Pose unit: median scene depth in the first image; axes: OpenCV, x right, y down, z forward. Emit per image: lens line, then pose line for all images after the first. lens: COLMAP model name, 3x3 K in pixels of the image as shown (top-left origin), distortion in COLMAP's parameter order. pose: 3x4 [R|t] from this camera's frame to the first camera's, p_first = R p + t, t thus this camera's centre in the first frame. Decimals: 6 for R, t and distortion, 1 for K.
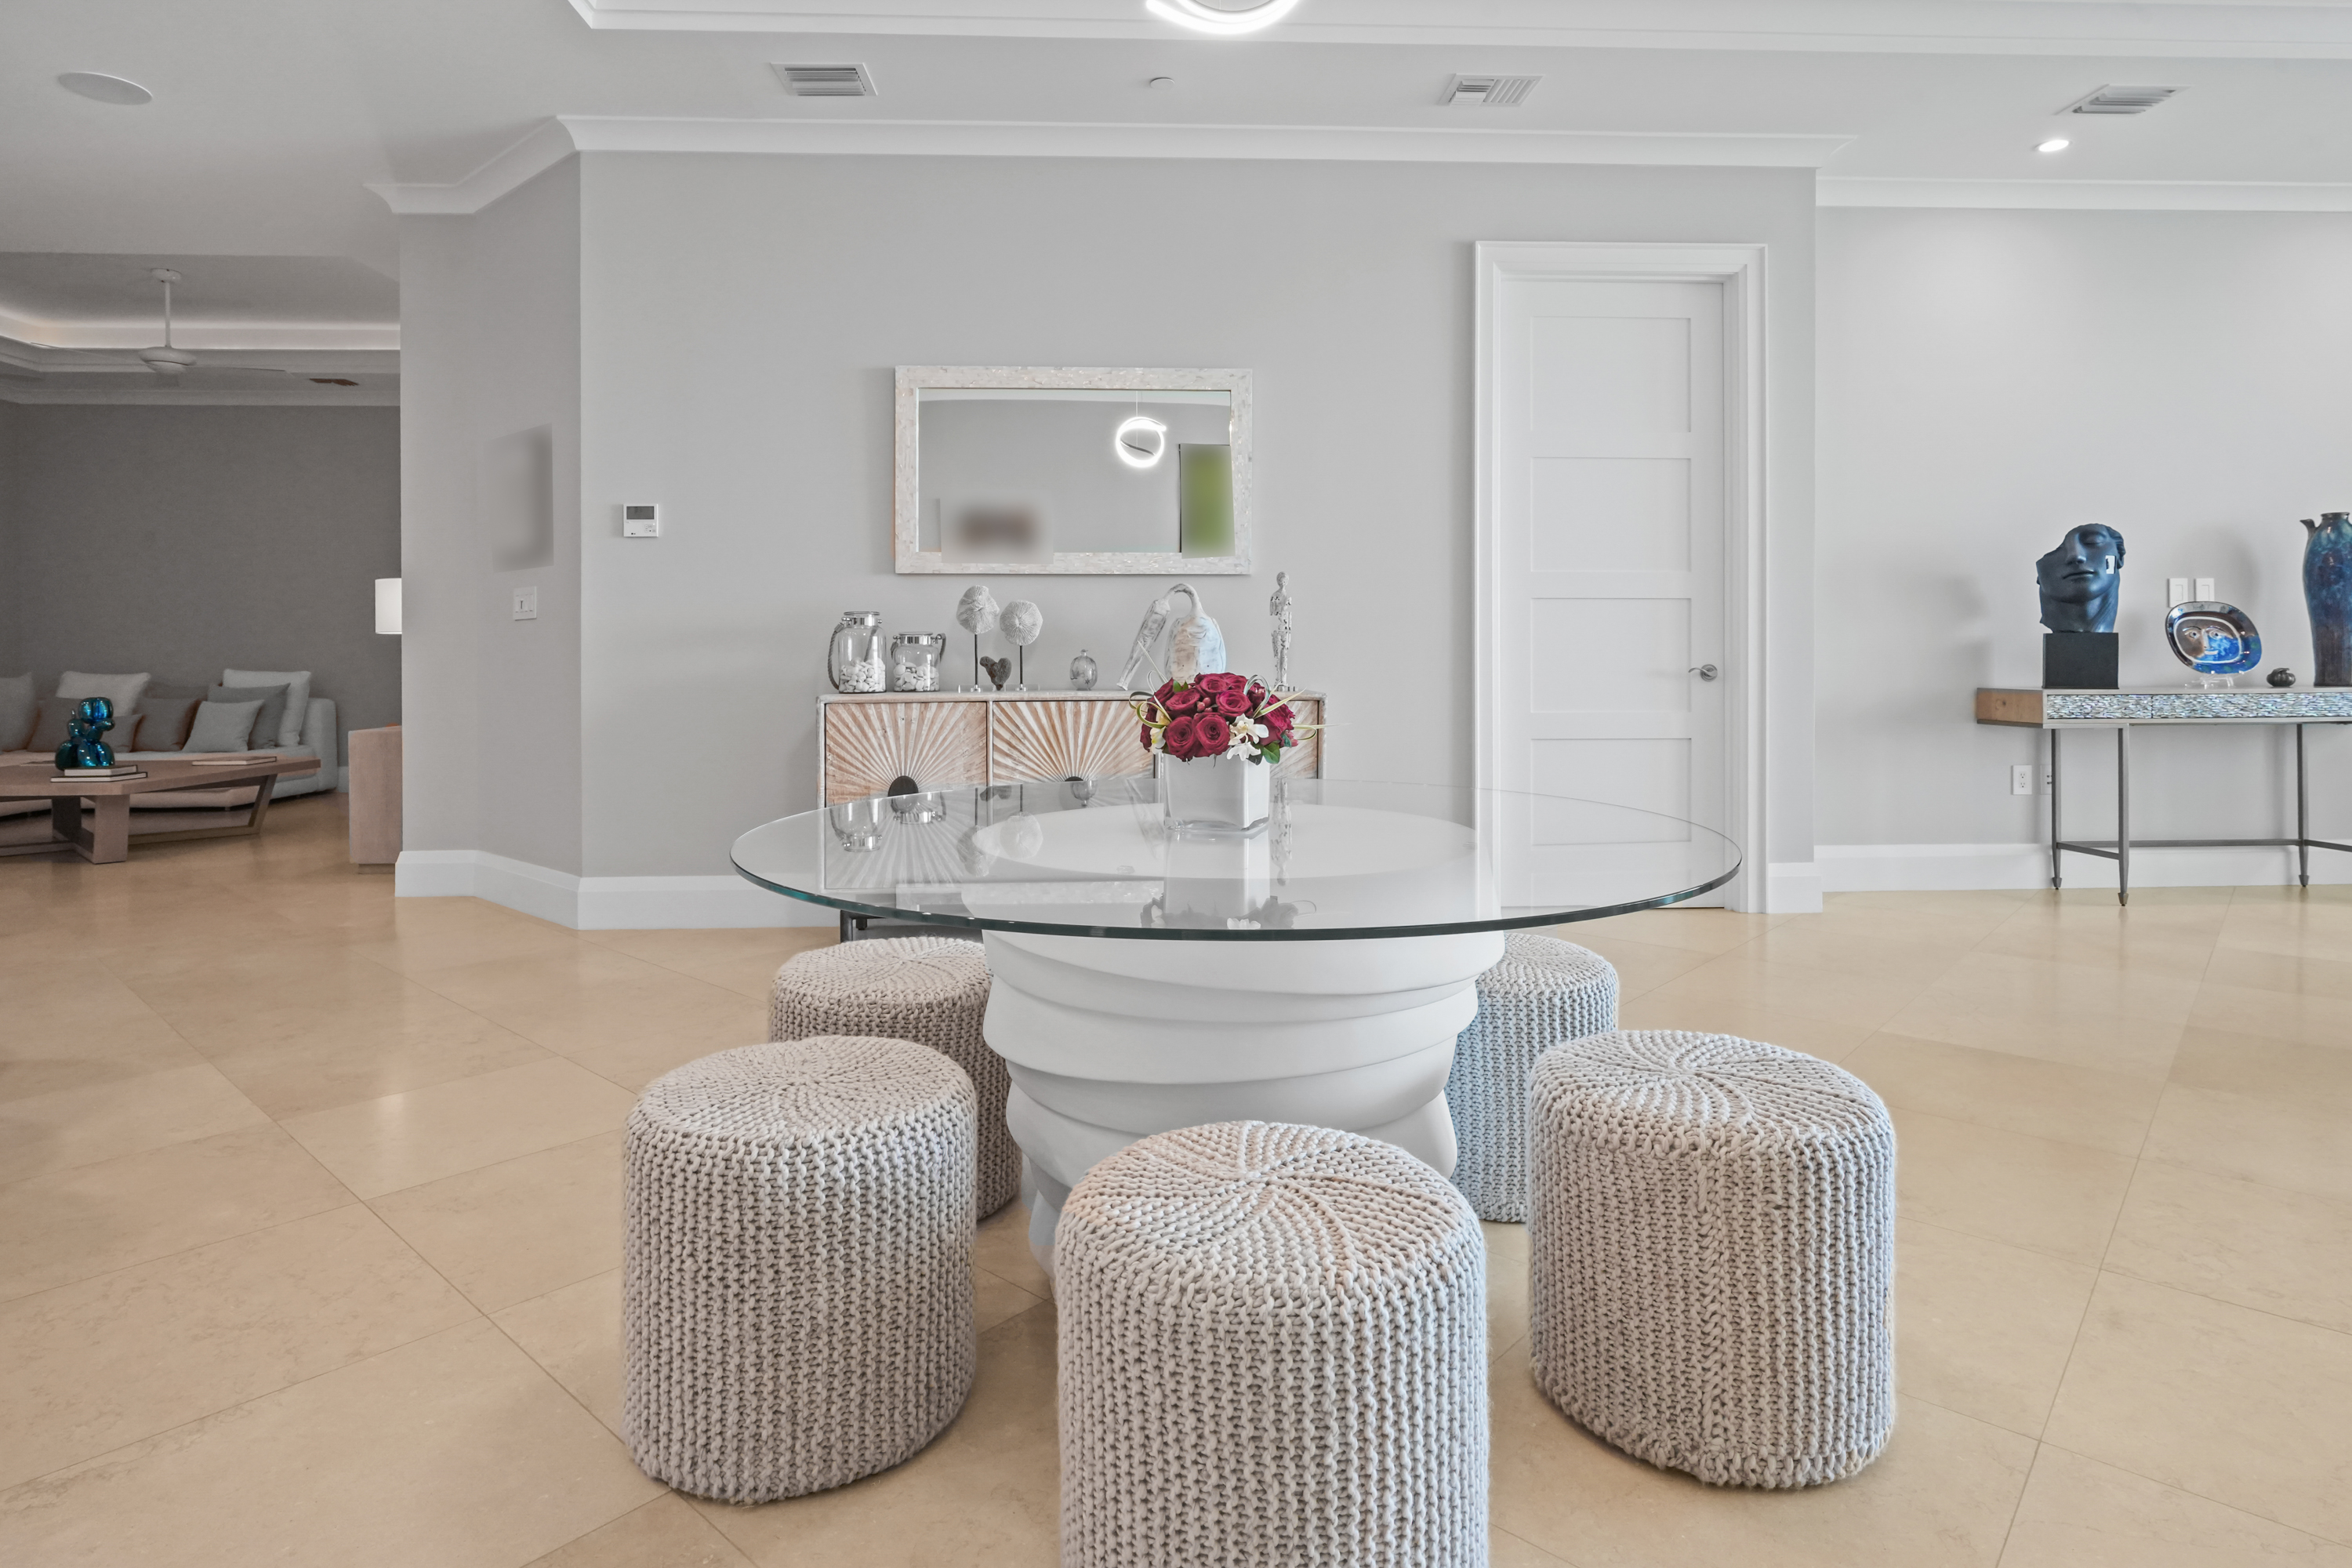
lens RADIAL K [[1274.7, 0, 1207.2], [0, 1274.7, 666.4], [0, 0, 1]] dist [0.002840, 0.002048]
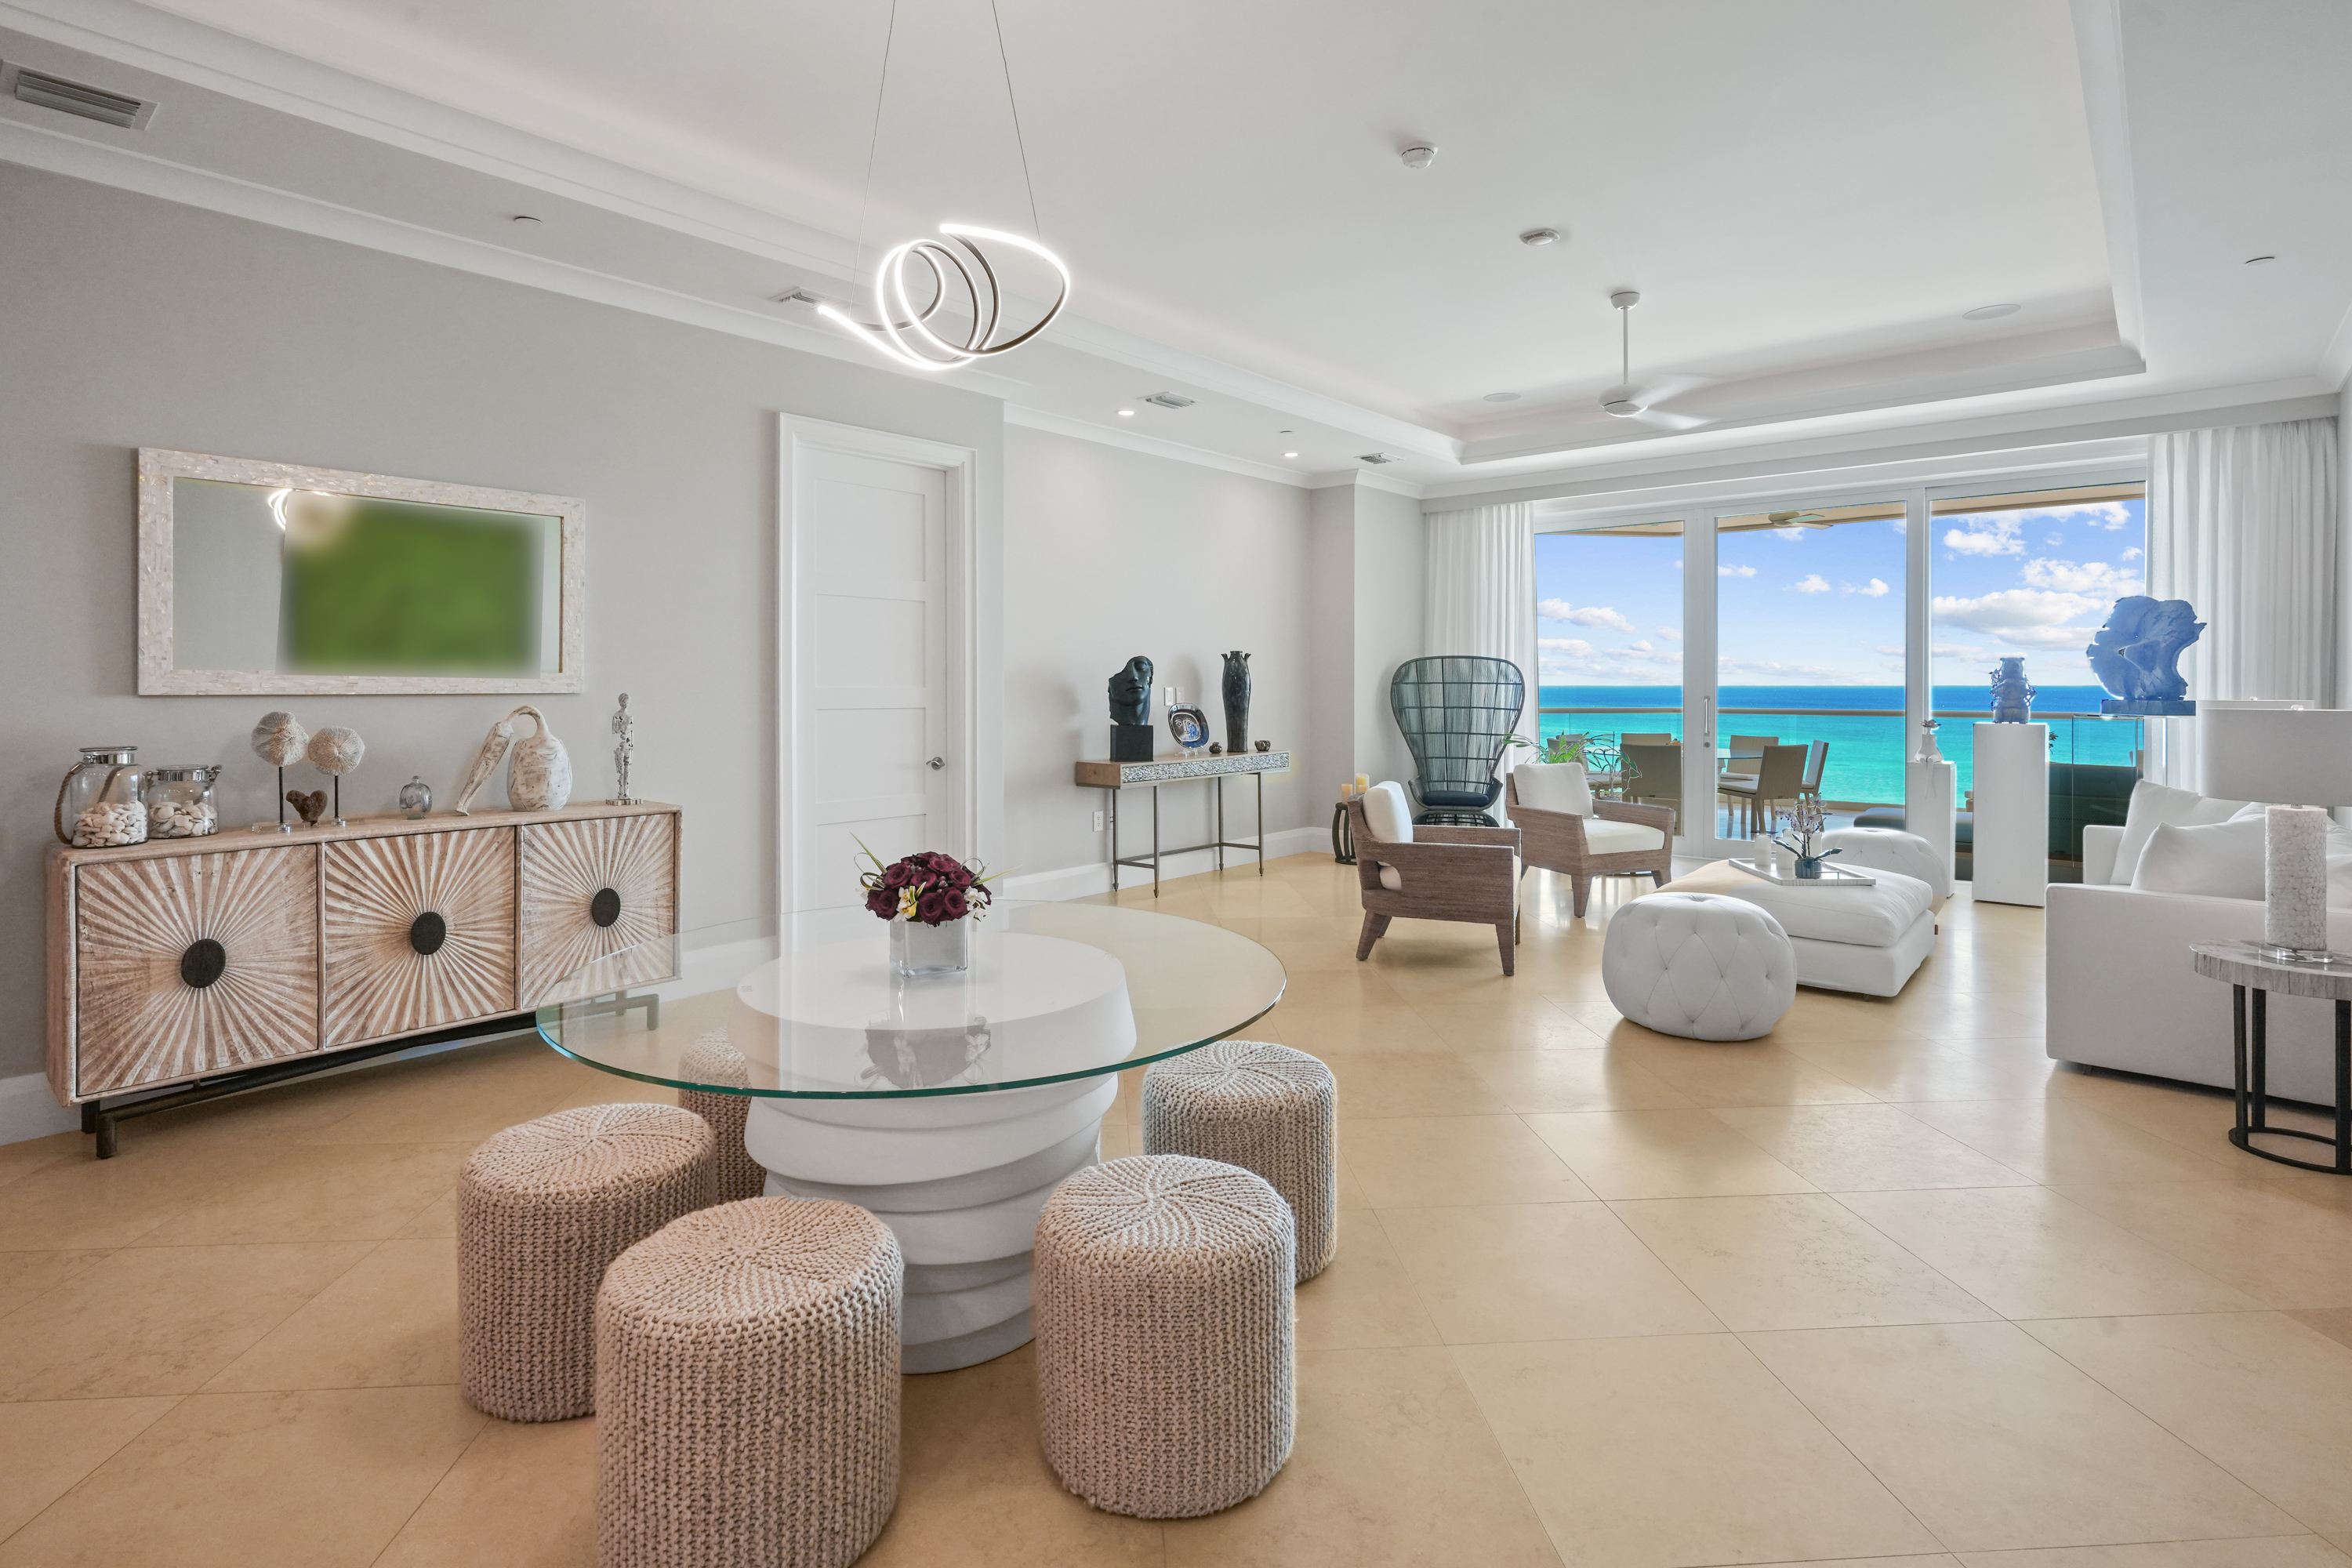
lens RADIAL K [[1150.5, 0, 1170.9], [0, 1150.5, 692.1], [0, 0, 1]] dist [-0.001604, -0.000058]
pose [[0.695344, -0.002918, 0.718671, -0.313933], [0.000093, 0.999992, 0.003970, -0.077673], [-0.718677, -0.002693, 0.695339, -0.009898]]
